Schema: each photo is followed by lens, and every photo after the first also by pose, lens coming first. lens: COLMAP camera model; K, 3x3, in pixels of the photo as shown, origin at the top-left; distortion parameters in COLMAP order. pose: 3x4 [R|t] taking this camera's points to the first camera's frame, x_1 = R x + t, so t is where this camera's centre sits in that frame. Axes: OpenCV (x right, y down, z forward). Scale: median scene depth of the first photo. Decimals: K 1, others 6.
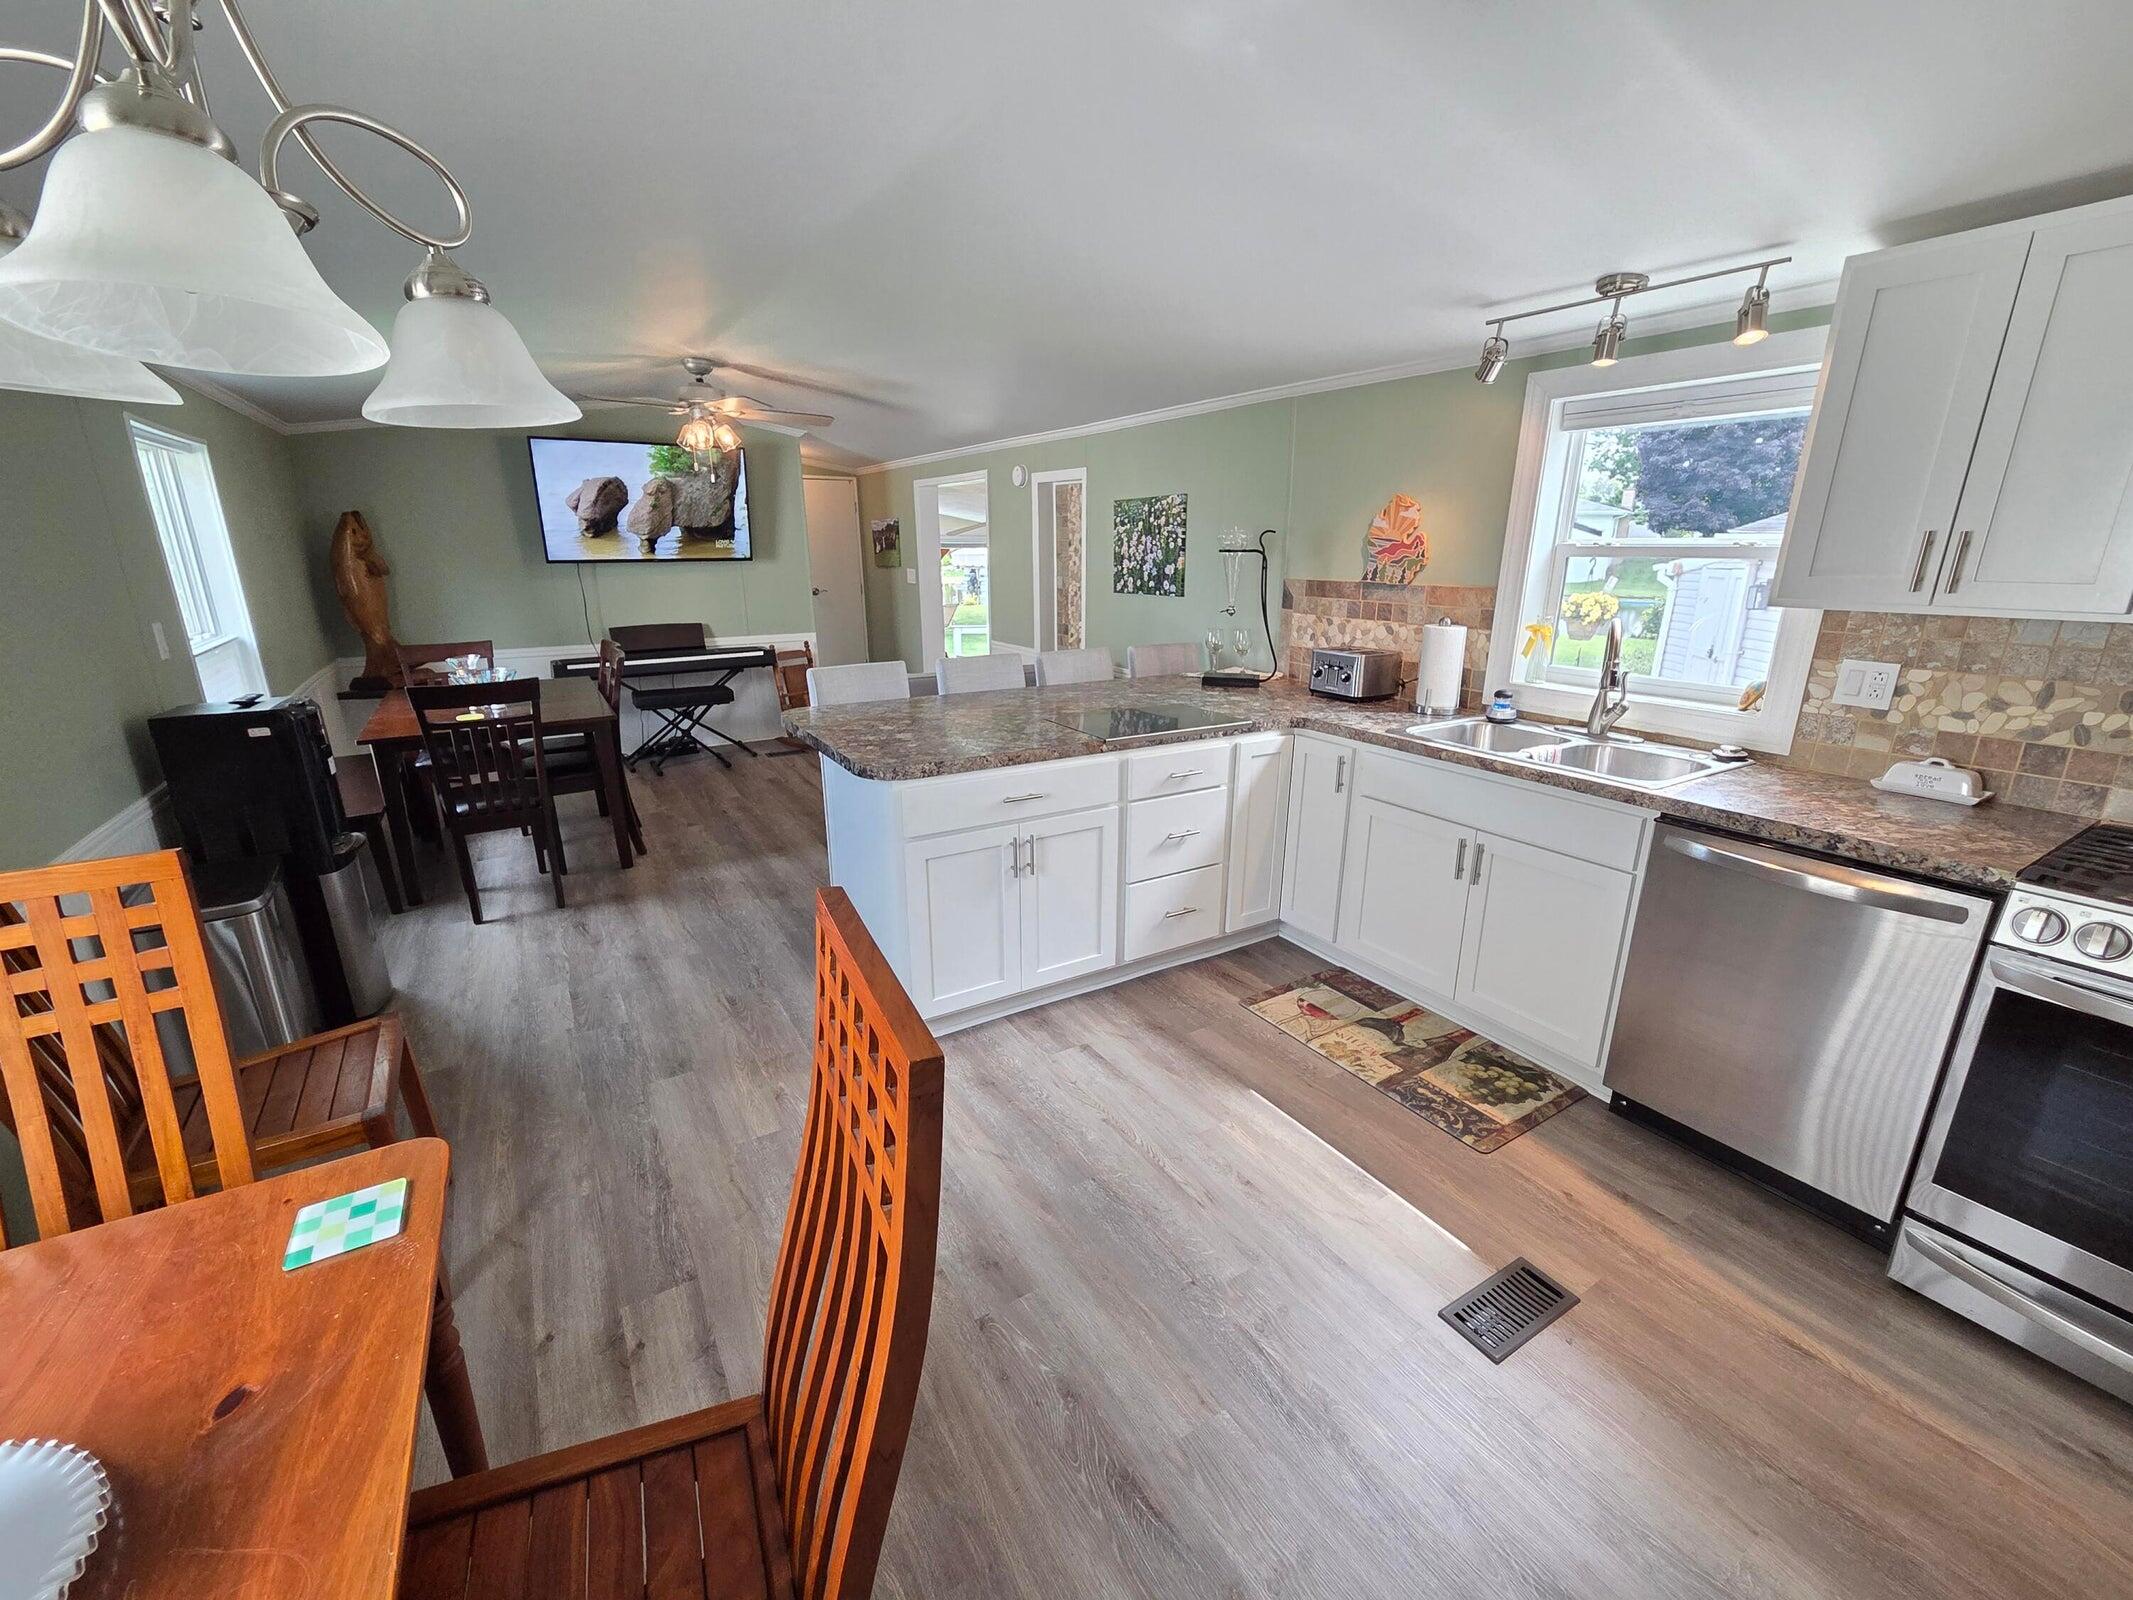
lens RADIAL K [[876.1, 0, 1065.3], [0, 876.1, 802.7], [0, 0, 1]] dist [0.004145, -0.001143]
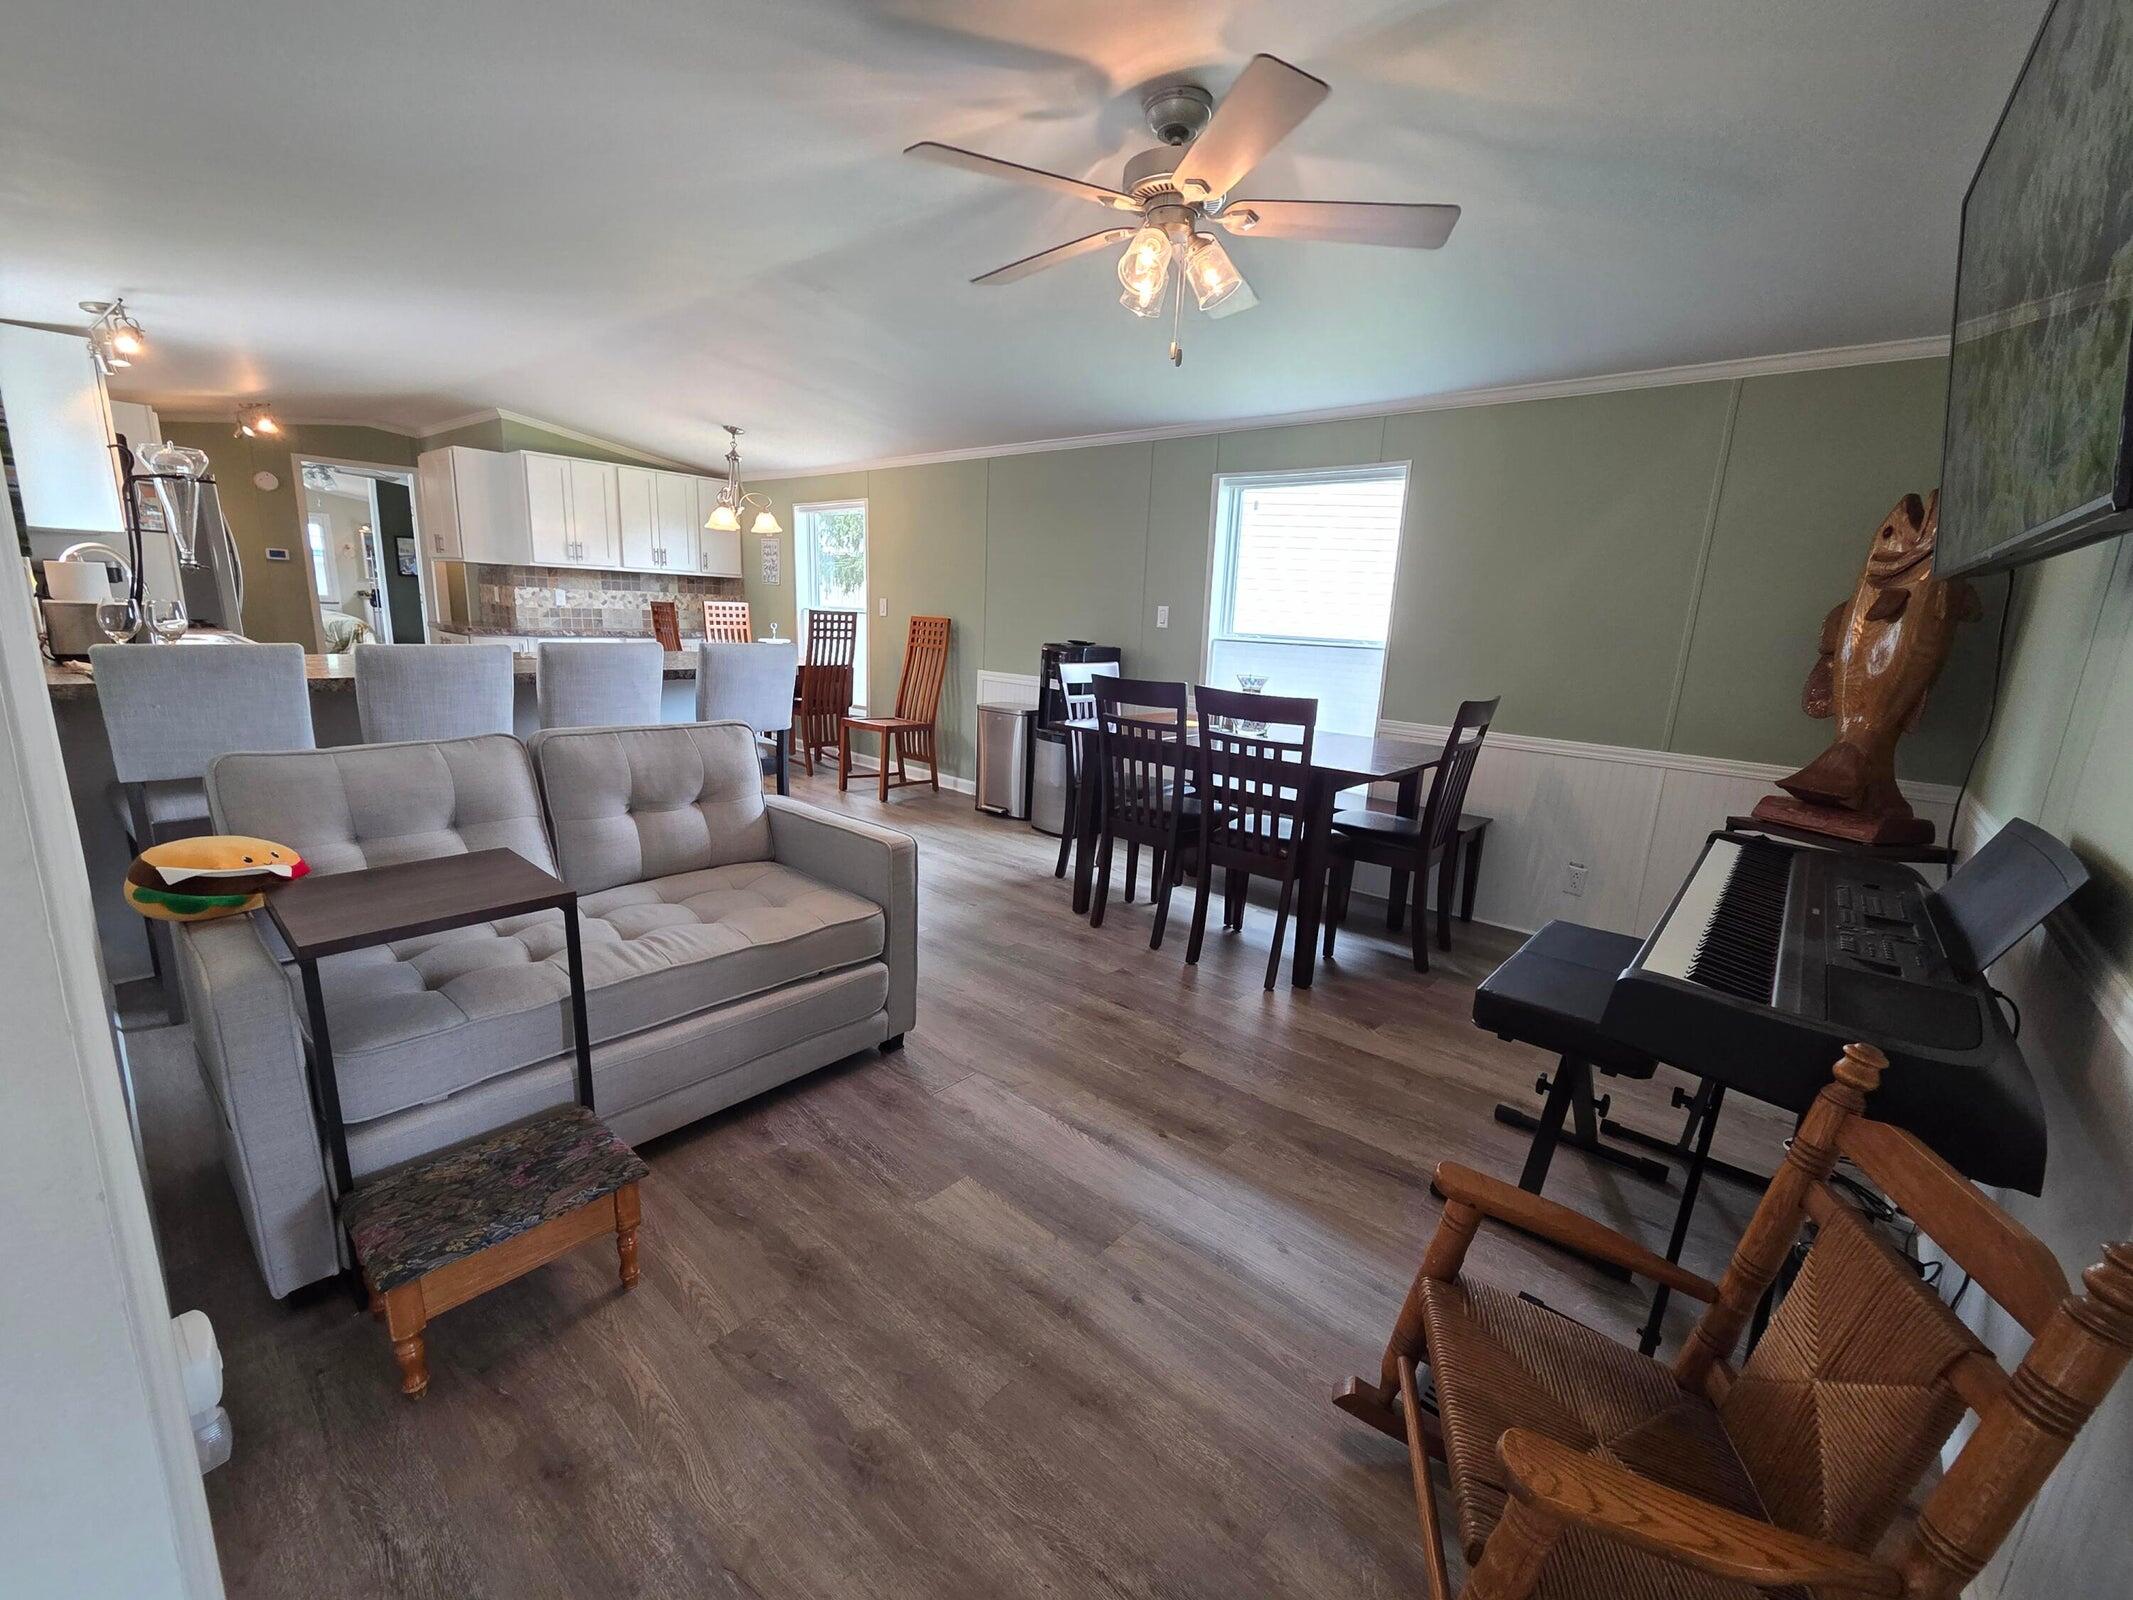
lens RADIAL K [[876.1, 0, 1060.2], [0, 876.1, 805.6], [0, 0, 1]] dist [0.004145, -0.001143]
pose [[-0.956393, 0.020023, -0.291395, -0.292902], [-0.127247, 0.869434, 0.477382, -0.529178], [0.262907, 0.493644, -0.828973, 2.071308]]
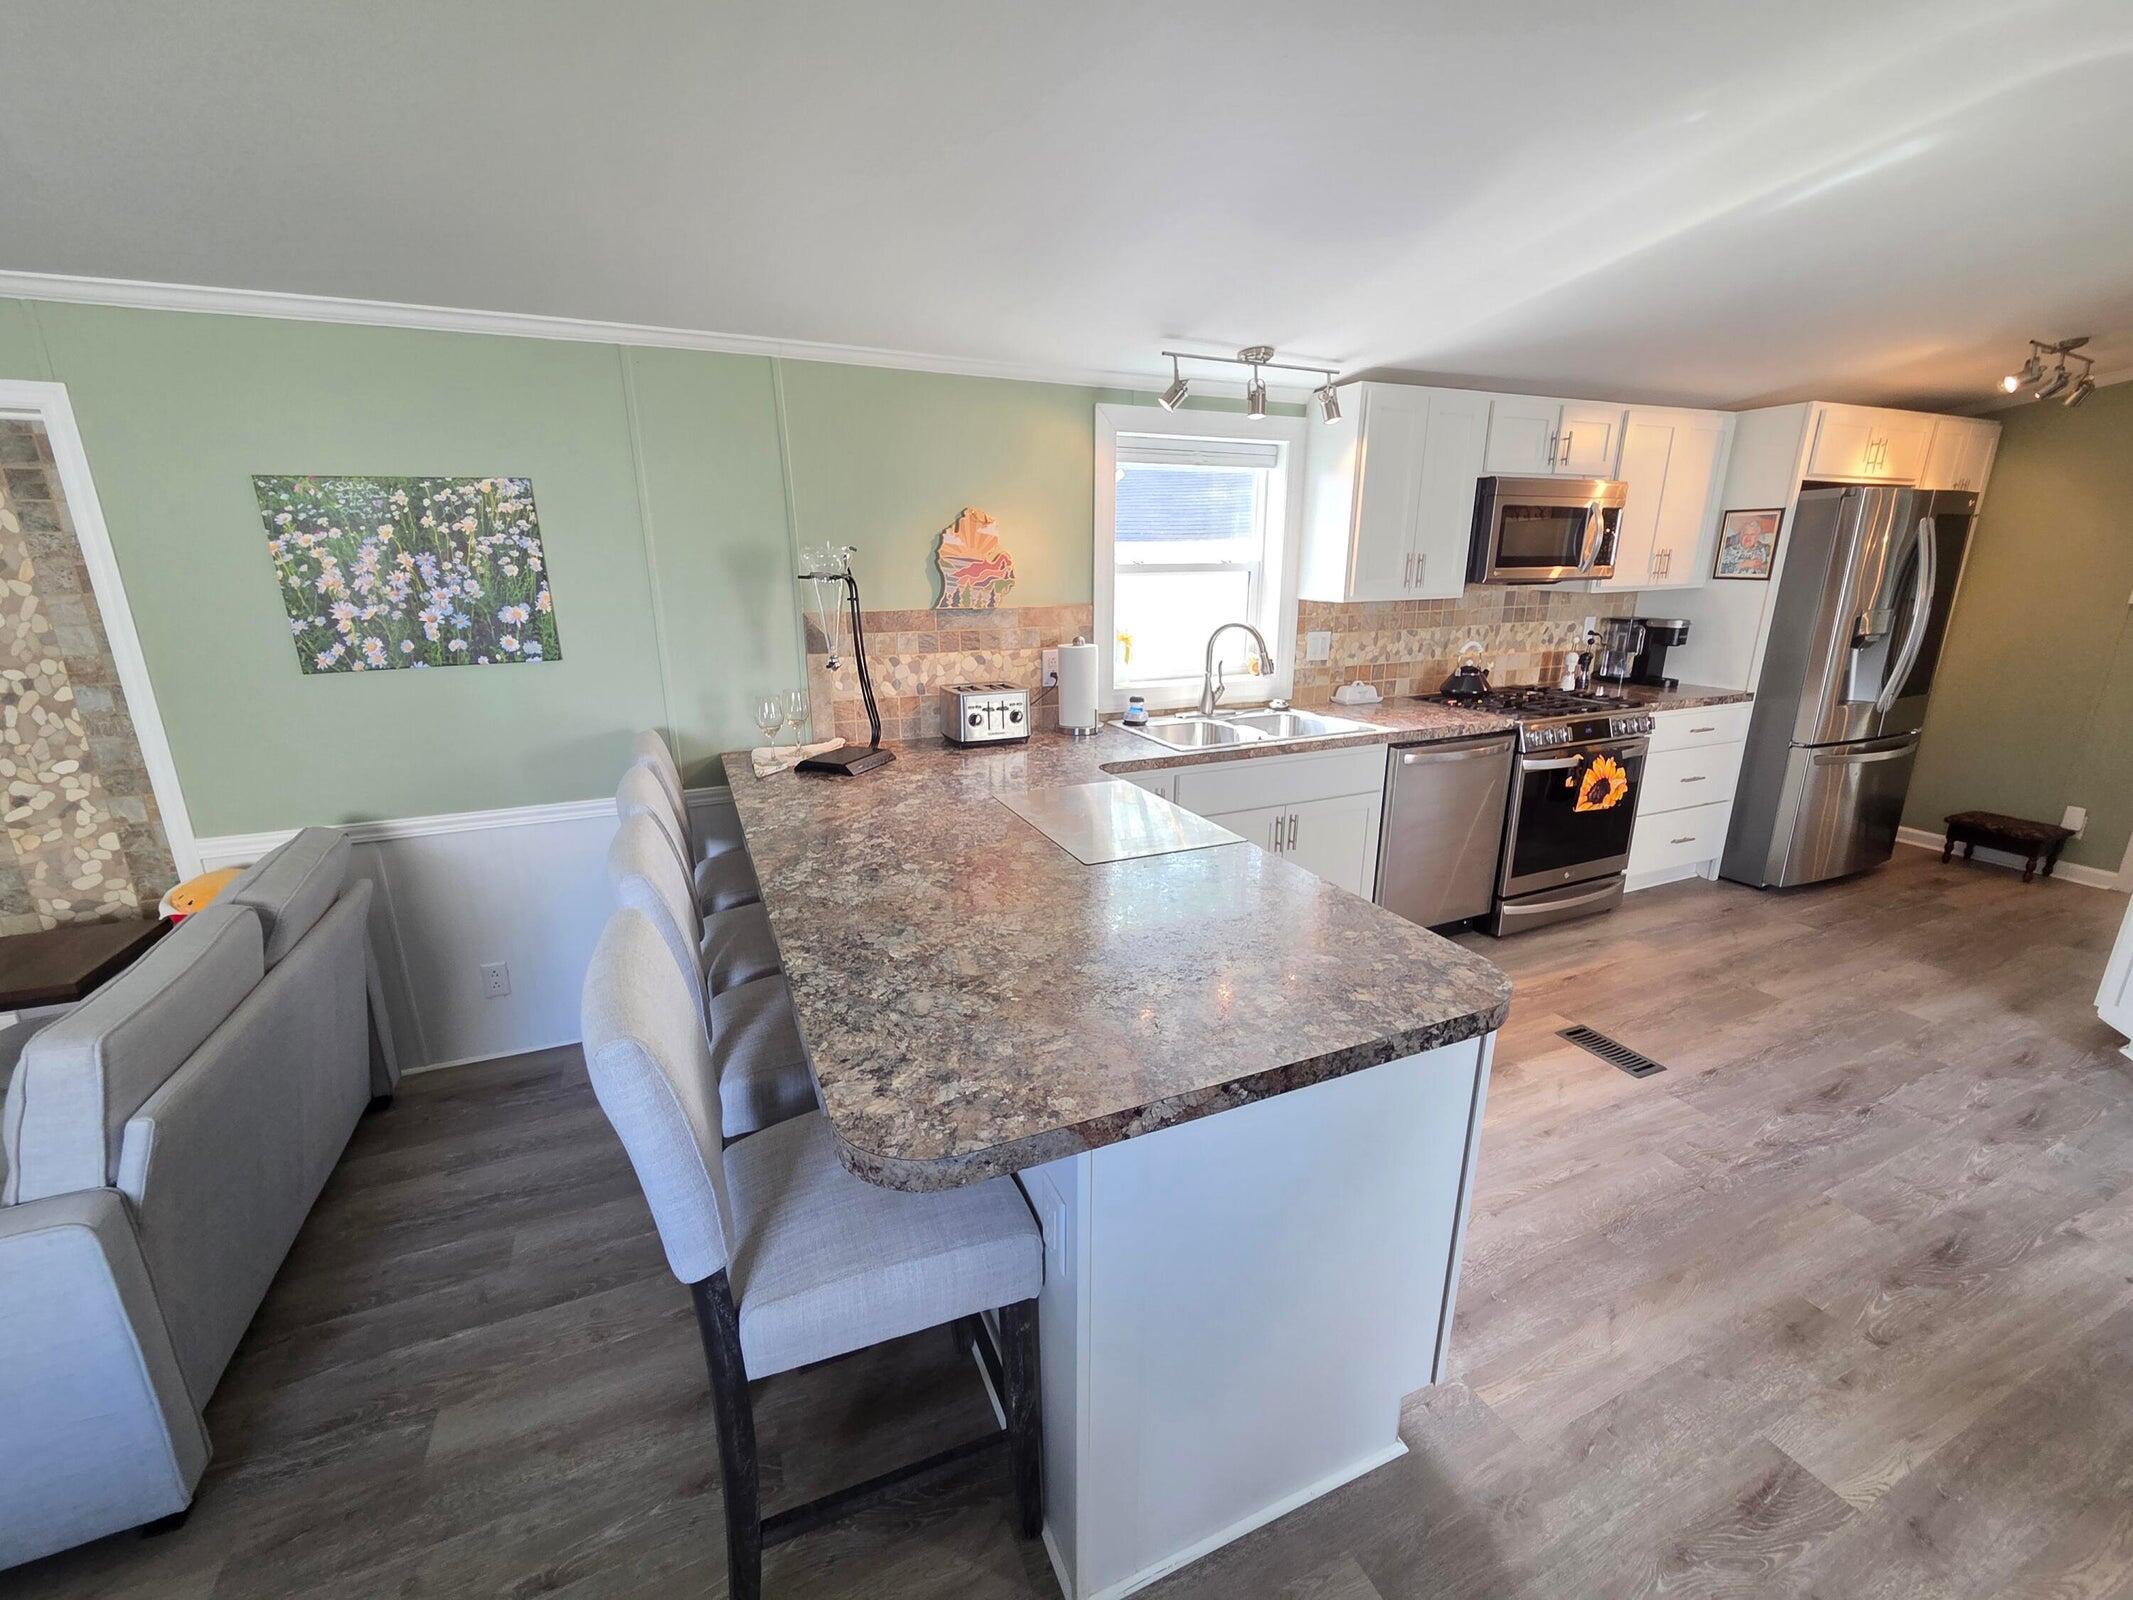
lens RADIAL K [[876.1, 0, 1062.3], [0, 876.1, 803.7], [0, 0, 1]] dist [0.004145, -0.001143]
pose [[0.133439, -0.275172, 0.952090, -0.528296], [0.285215, 0.930701, 0.229016, -0.250129], [-0.949129, 0.240990, 0.202675, 0.805174]]
